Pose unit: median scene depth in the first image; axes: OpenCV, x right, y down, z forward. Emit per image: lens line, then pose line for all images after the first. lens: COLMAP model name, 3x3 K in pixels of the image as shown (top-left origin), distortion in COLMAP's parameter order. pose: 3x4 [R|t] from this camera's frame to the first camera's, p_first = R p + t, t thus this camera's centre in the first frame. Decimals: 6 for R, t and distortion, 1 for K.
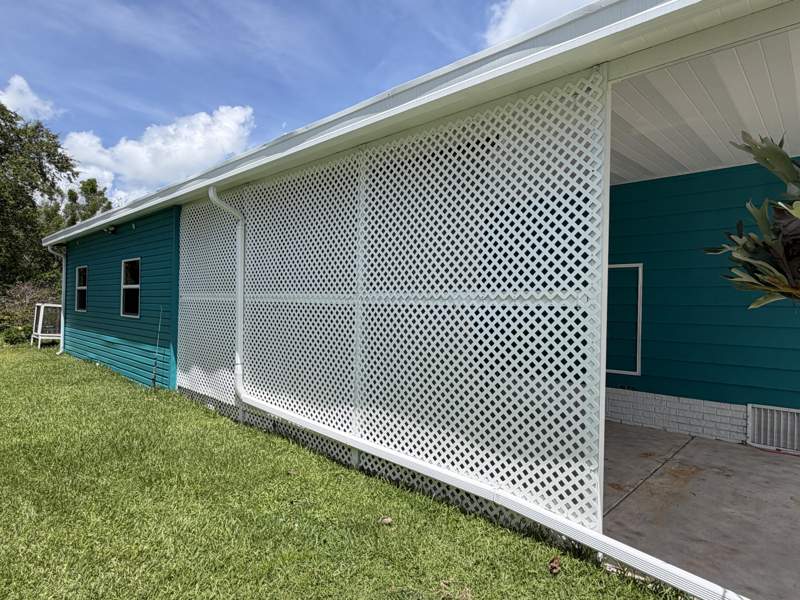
lens RADIAL K [[465.2, 0, 400.0], [0, 465.2, 300.0], [0, 0, 1]] dist [-0.007041, -0.000755]
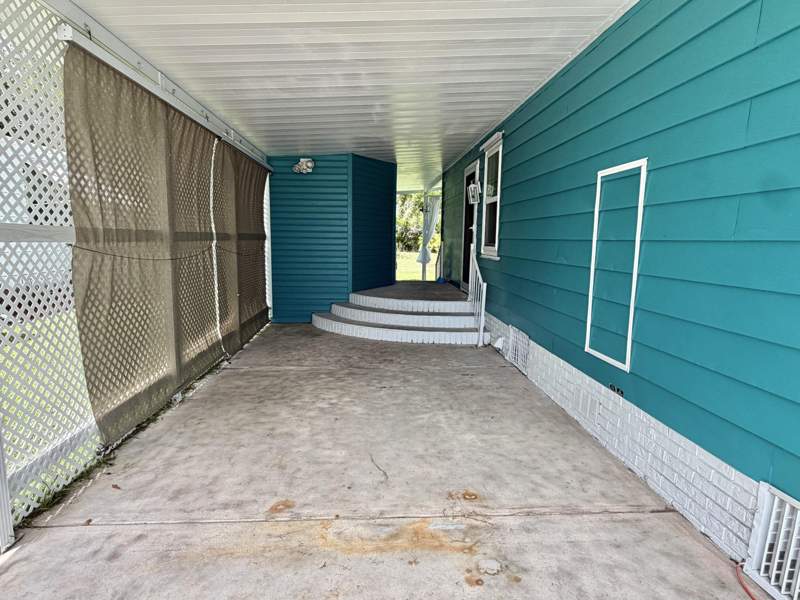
lens RADIAL K [[465.2, 0, 400.0], [0, 465.2, 300.0], [0, 0, 1]] dist [-0.007041, -0.000755]
pose [[0.733188, 0.081832, -0.675084, 0.792278], [-0.002279, 0.993023, 0.117897, 0.018441], [0.680022, -0.084903, 0.728259, 0.504287]]
